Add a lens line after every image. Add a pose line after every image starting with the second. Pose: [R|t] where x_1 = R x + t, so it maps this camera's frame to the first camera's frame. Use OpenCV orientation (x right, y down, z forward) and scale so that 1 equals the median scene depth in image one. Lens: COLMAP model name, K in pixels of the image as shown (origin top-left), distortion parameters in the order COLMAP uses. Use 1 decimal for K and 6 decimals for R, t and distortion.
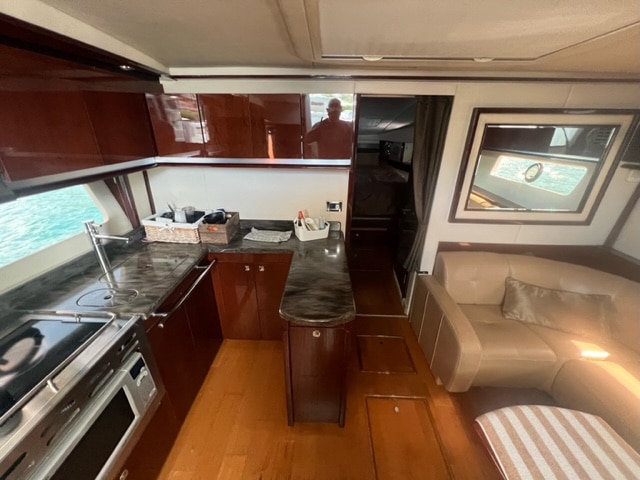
lens RADIAL K [[256.8, 0, 316.7], [0, 256.8, 239.5], [0, 0, 1]] dist [-0.002675, 0.000739]
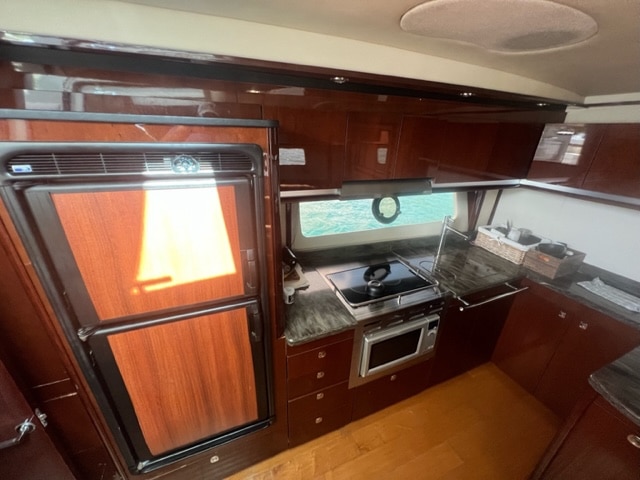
lens RADIAL K [[256.8, 0, 314.8], [0, 256.8, 238.1], [0, 0, 1]] dist [-0.002675, 0.000739]
pose [[0.415706, 0.361169, -0.834713, 0.016212], [-0.391389, 0.899484, 0.194274, 0.042389], [0.820977, 0.245937, 0.515279, -0.242286]]
